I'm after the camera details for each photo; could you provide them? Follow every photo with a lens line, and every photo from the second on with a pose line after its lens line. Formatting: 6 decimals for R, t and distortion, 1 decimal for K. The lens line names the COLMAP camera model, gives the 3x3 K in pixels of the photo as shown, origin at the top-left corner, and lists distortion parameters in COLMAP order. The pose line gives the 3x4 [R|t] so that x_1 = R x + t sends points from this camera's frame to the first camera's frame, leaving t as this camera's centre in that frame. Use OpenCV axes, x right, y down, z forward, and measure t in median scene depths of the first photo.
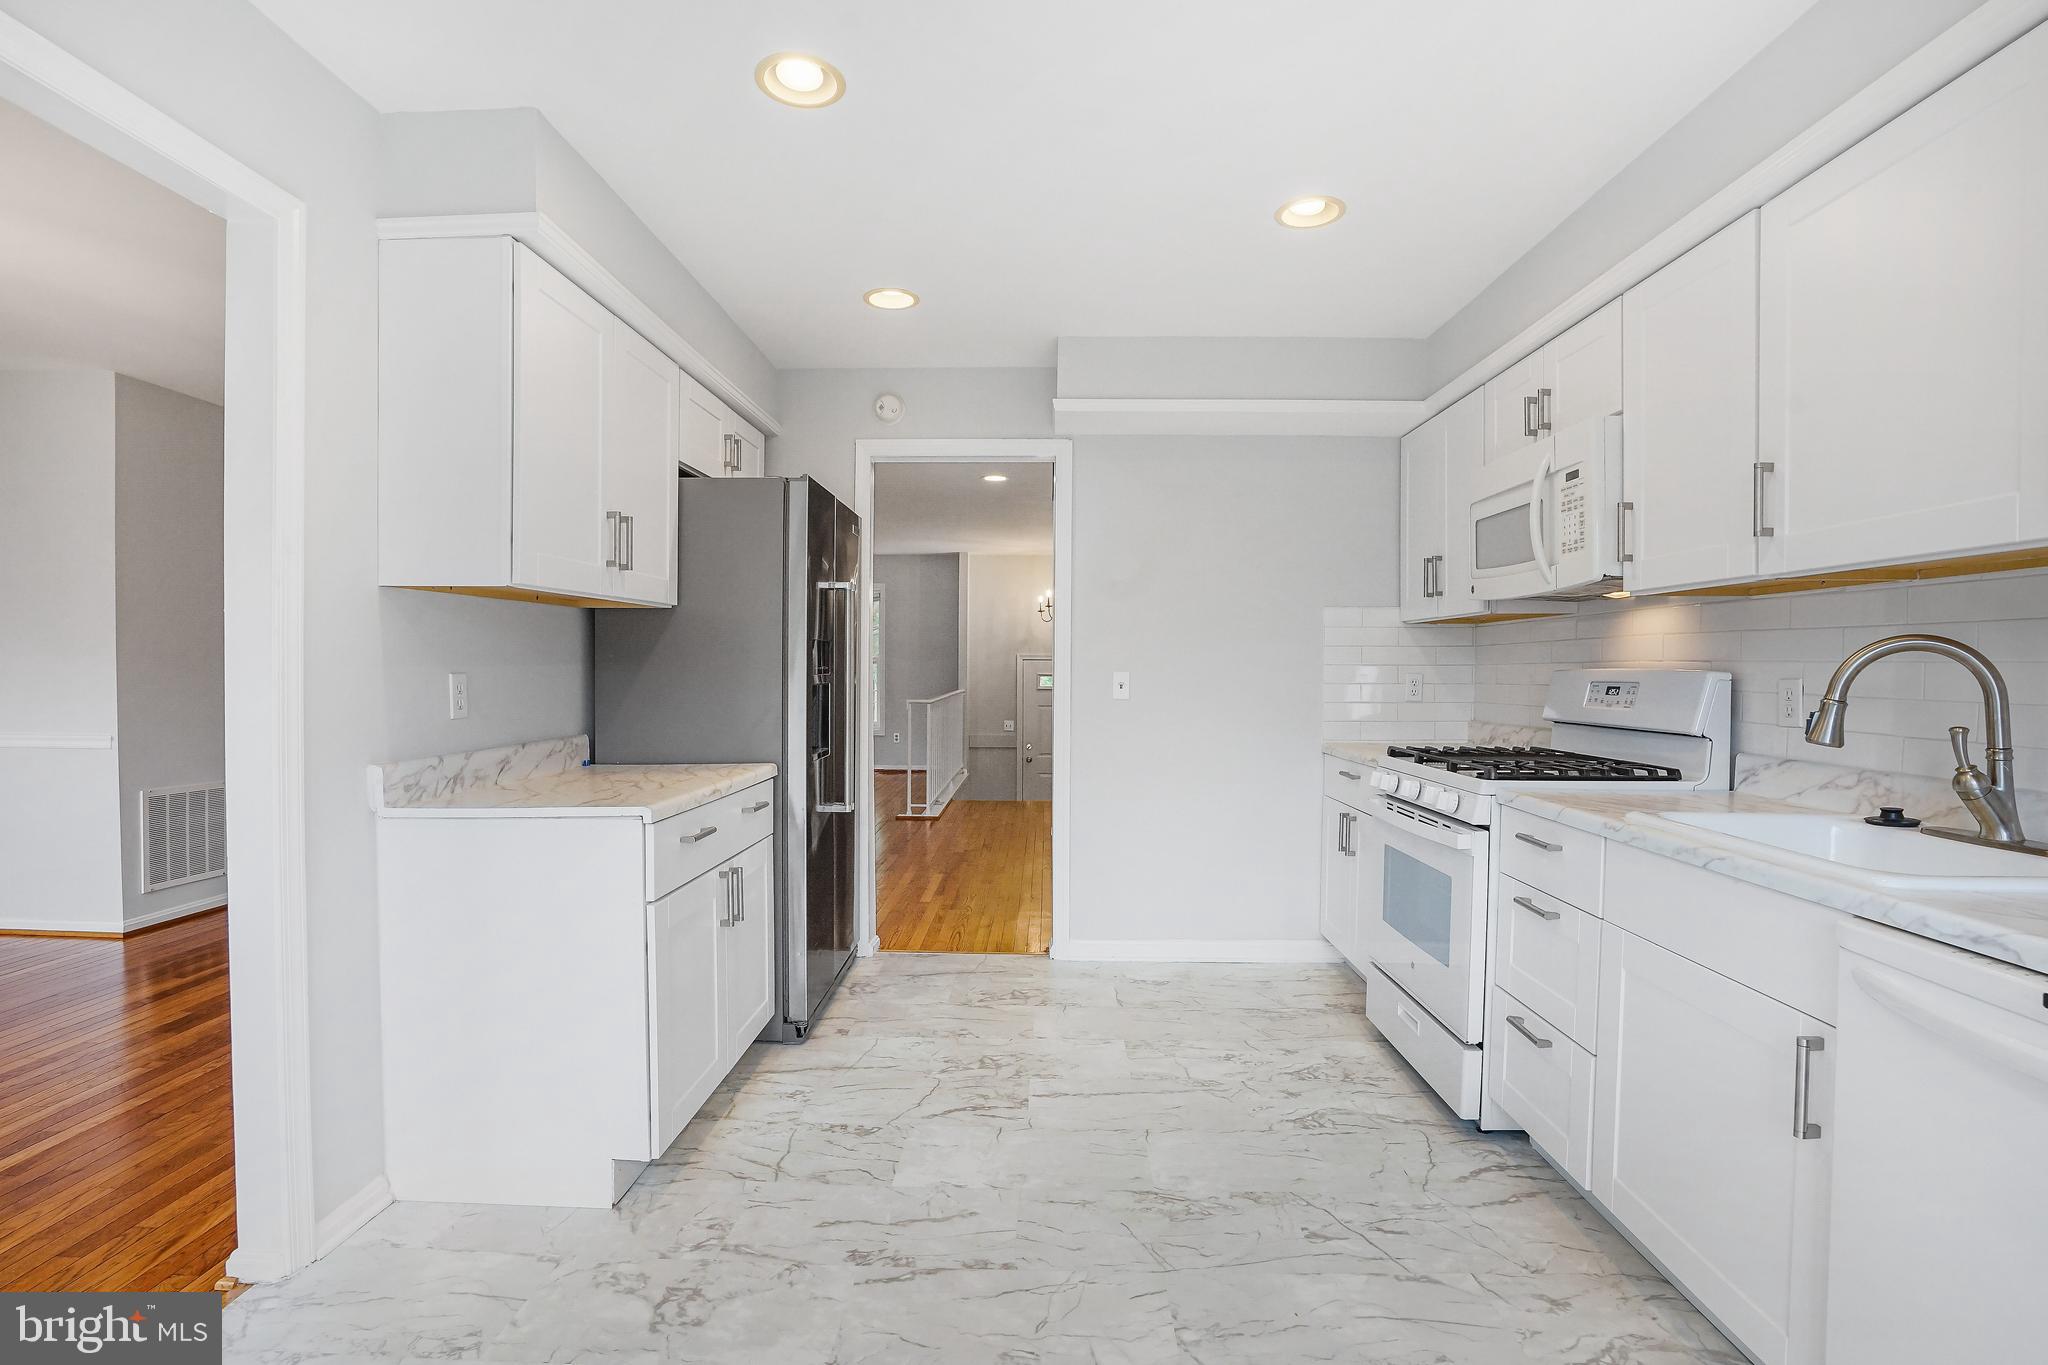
lens RADIAL K [[952.8, 0, 1024.2], [0, 952.8, 690.9], [0, 0, 1]] dist [-0.051986, 0.017807]
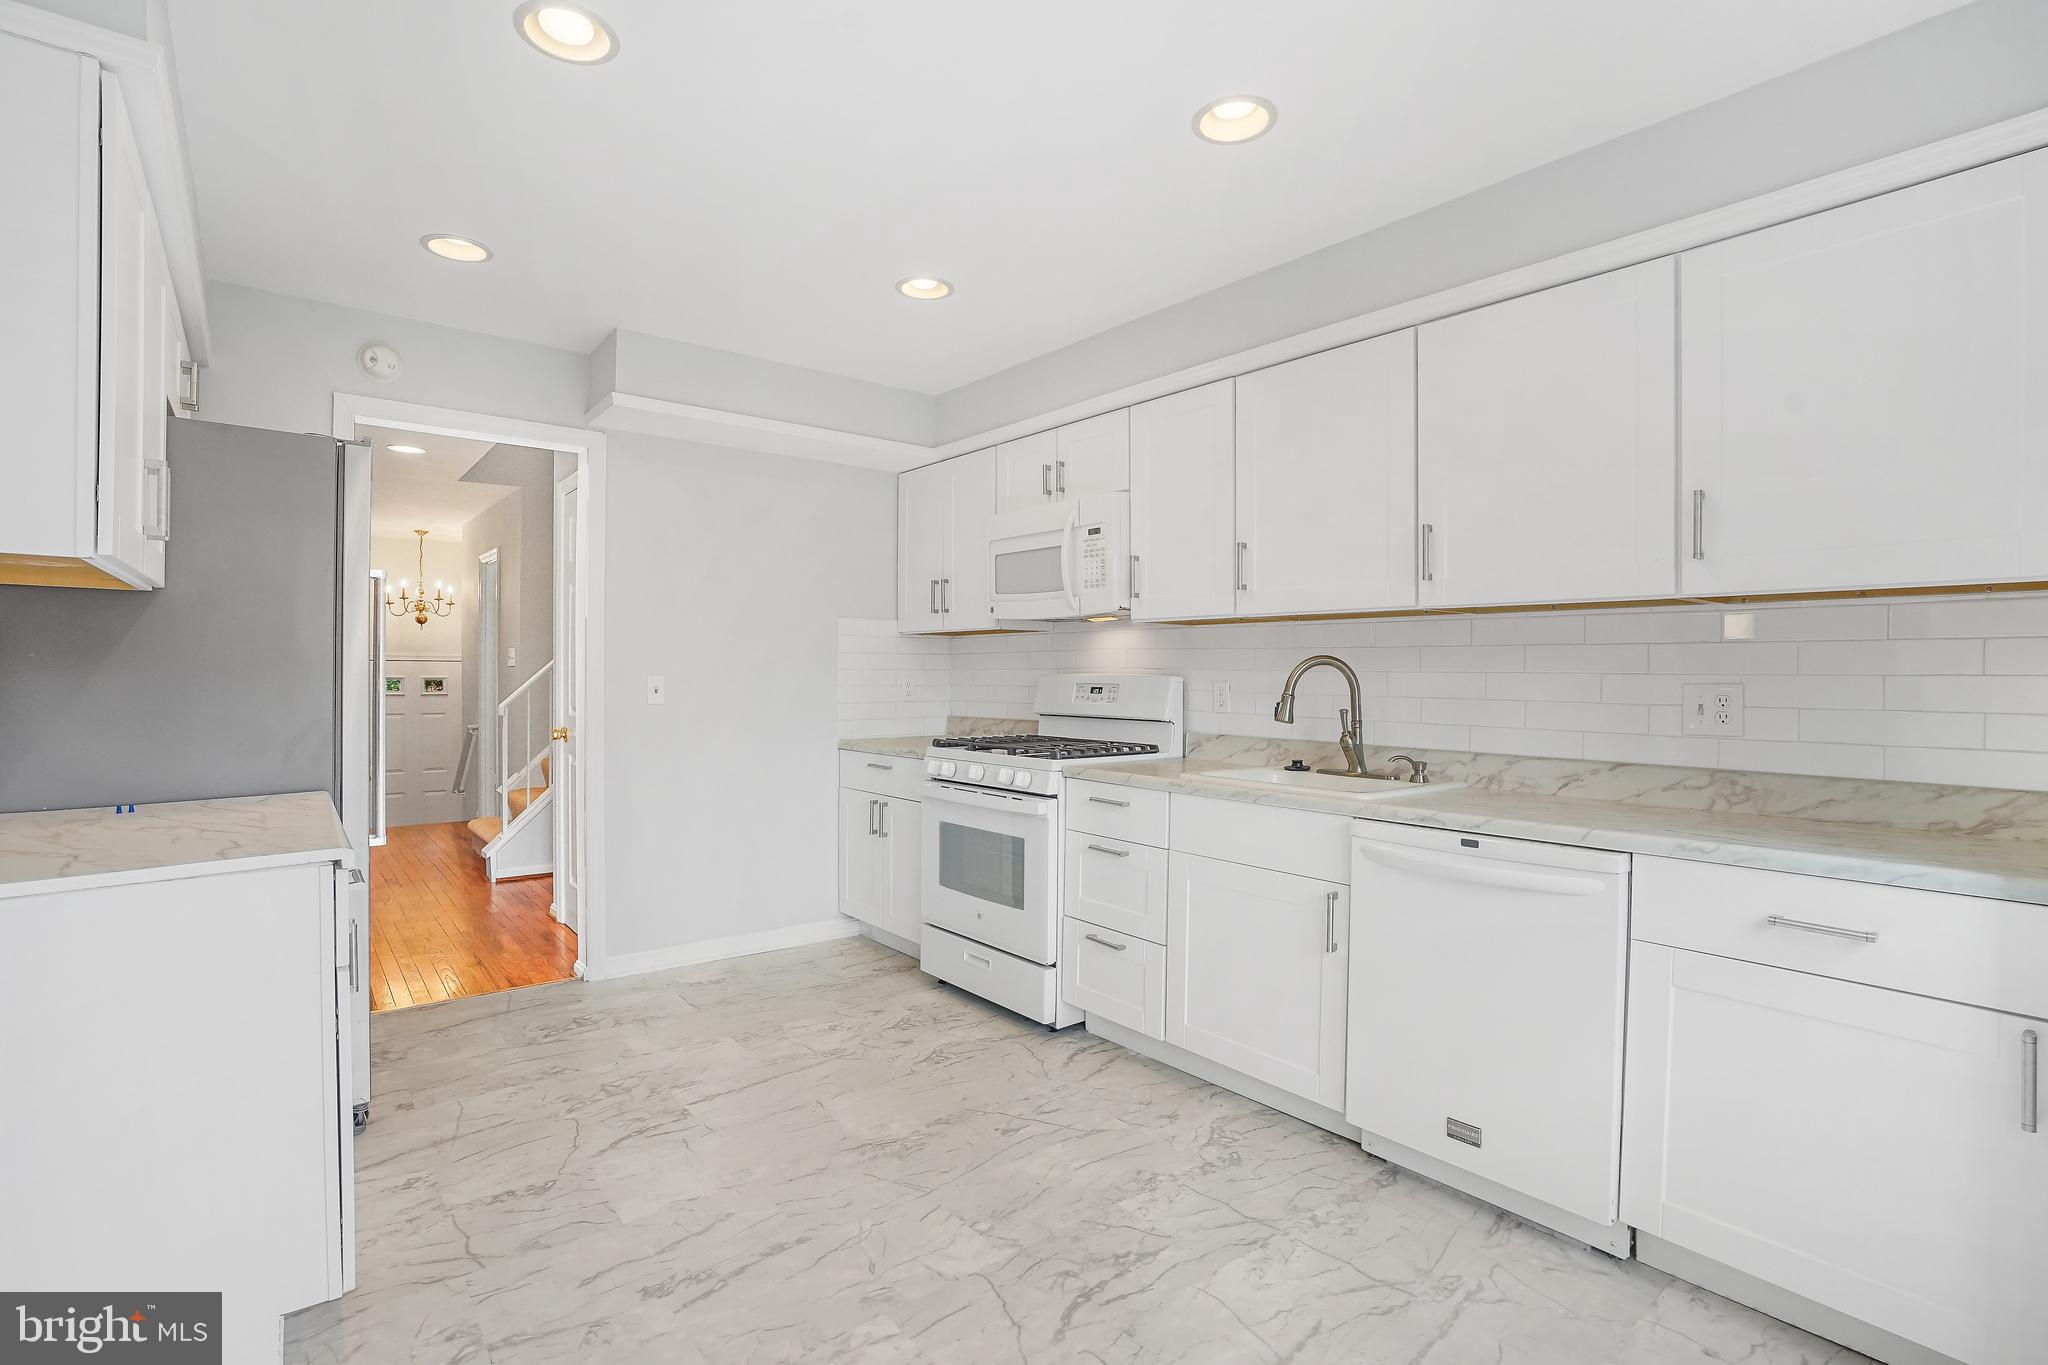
lens RADIAL K [[952.8, 0, 1014.8], [0, 952.8, 685.1], [0, 0, 1]] dist [-0.051986, 0.017807]
pose [[0.763941, -0.007442, 0.645243, -0.399946], [0.012230, 0.999921, -0.002947, -0.005429], [-0.645170, 0.010142, 0.763971, 0.024008]]
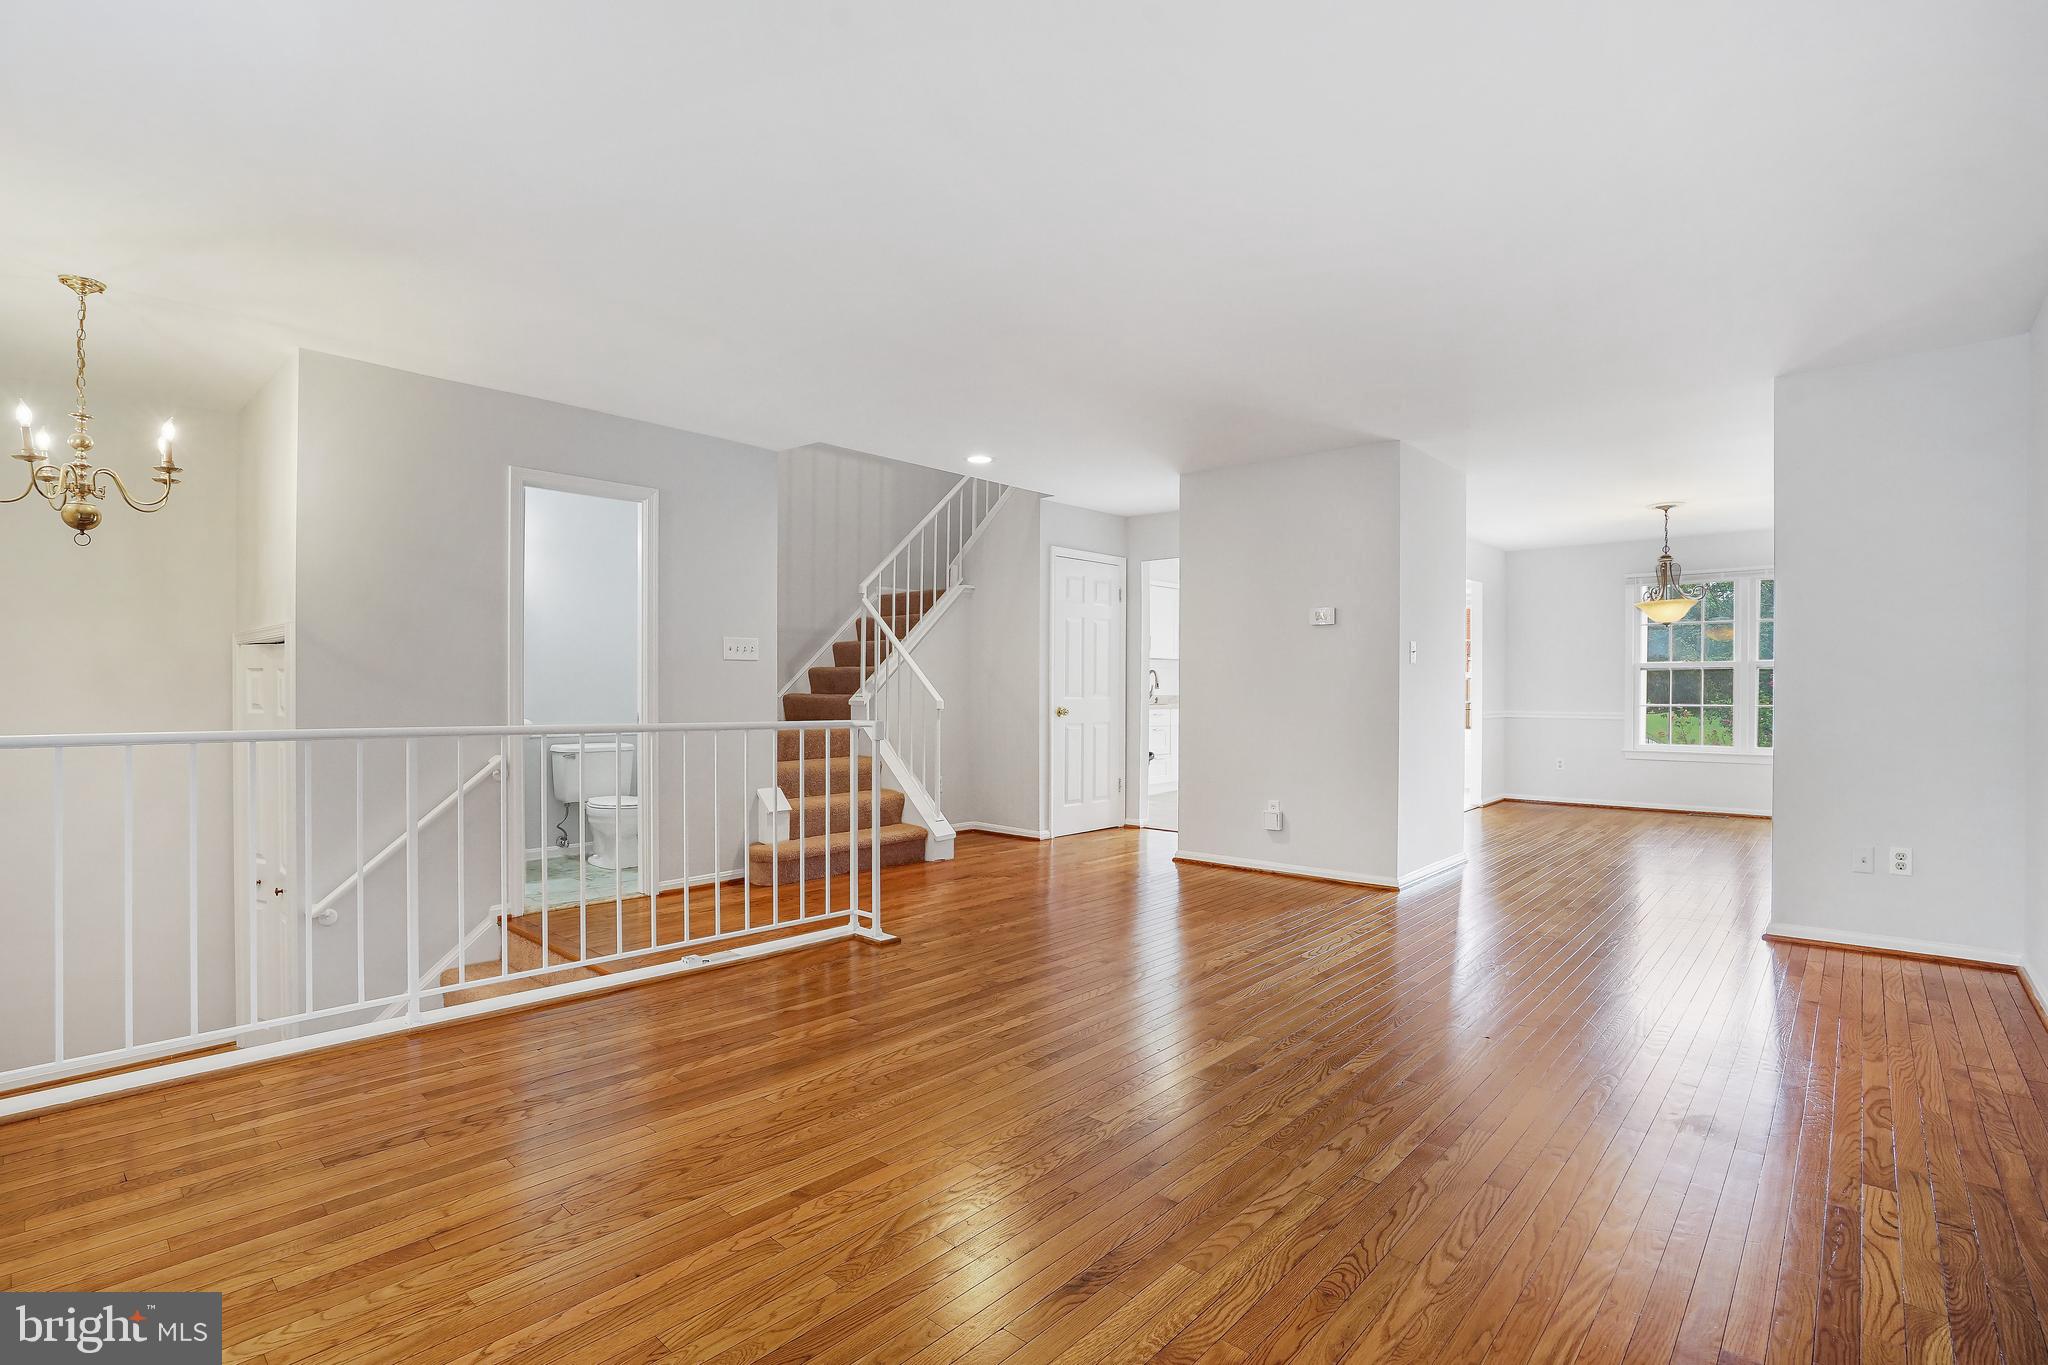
lens RADIAL K [[952.8, 0, 1017.5], [0, 952.8, 683.9], [0, 0, 1]] dist [-0.051986, 0.017807]
pose [[-0.746881, -0.006308, 0.664927, -1.731127], [0.008138, 0.999793, 0.018625, -0.067782], [-0.664907, 0.019322, -0.746676, 4.335953]]
